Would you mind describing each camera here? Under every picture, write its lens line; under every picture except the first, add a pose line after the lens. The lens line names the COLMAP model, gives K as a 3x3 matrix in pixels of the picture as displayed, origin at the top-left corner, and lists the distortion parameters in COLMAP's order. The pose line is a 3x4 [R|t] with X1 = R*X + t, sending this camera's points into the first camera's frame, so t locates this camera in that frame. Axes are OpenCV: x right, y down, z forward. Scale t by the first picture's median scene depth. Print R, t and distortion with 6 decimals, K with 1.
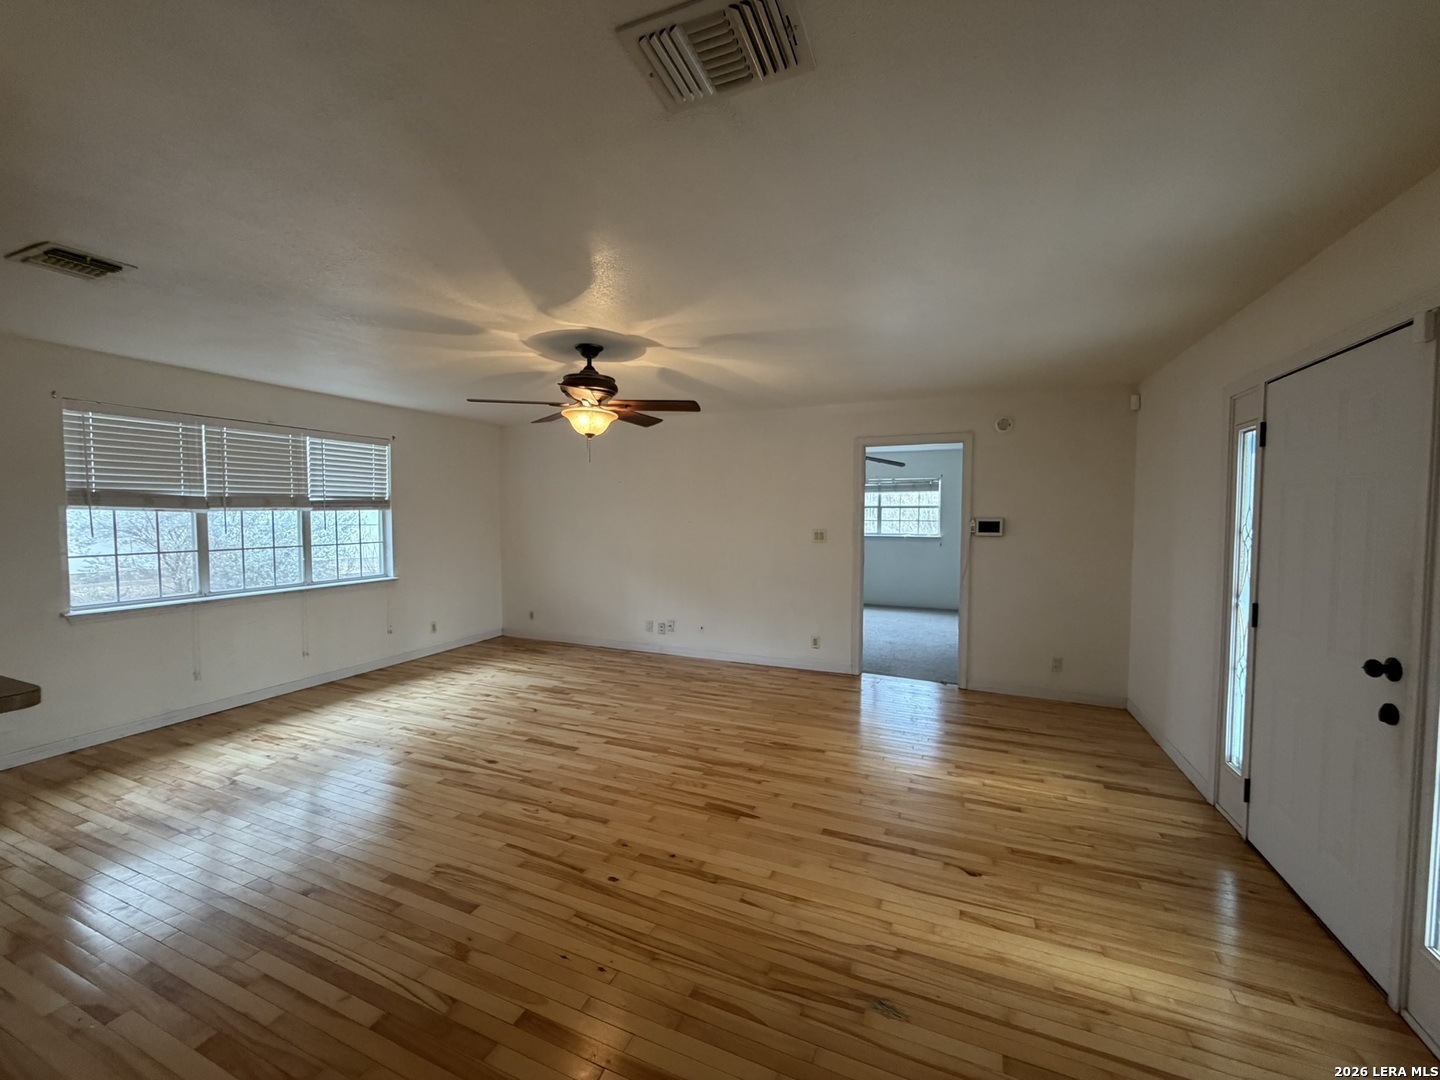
lens RADIAL K [[572.4, 0, 712.8], [0, 572.4, 540.7], [0, 0, 1]] dist [-0.002244, 0.000988]
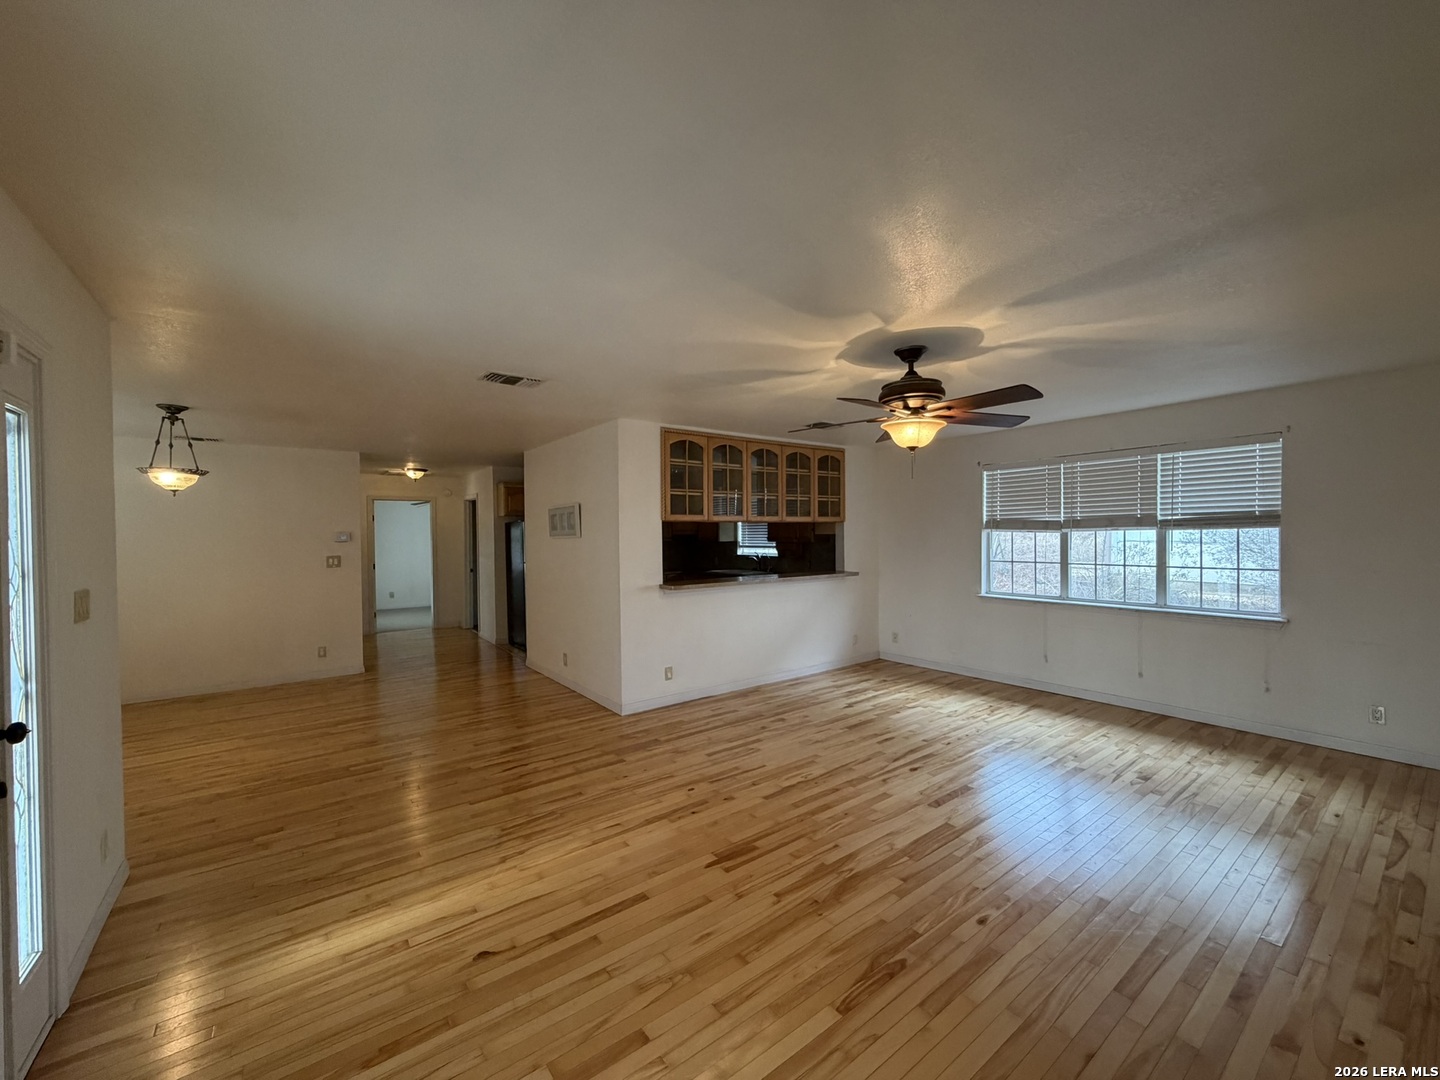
lens RADIAL K [[572.4, 0, 718.5], [0, 572.4, 541.1], [0, 0, 1]] dist [-0.002244, 0.000988]
pose [[-0.497668, 0.013555, -0.867262, 0.621696], [-0.031389, 0.998941, 0.033626, -0.053697], [0.866799, 0.043957, -0.496716, 1.043811]]
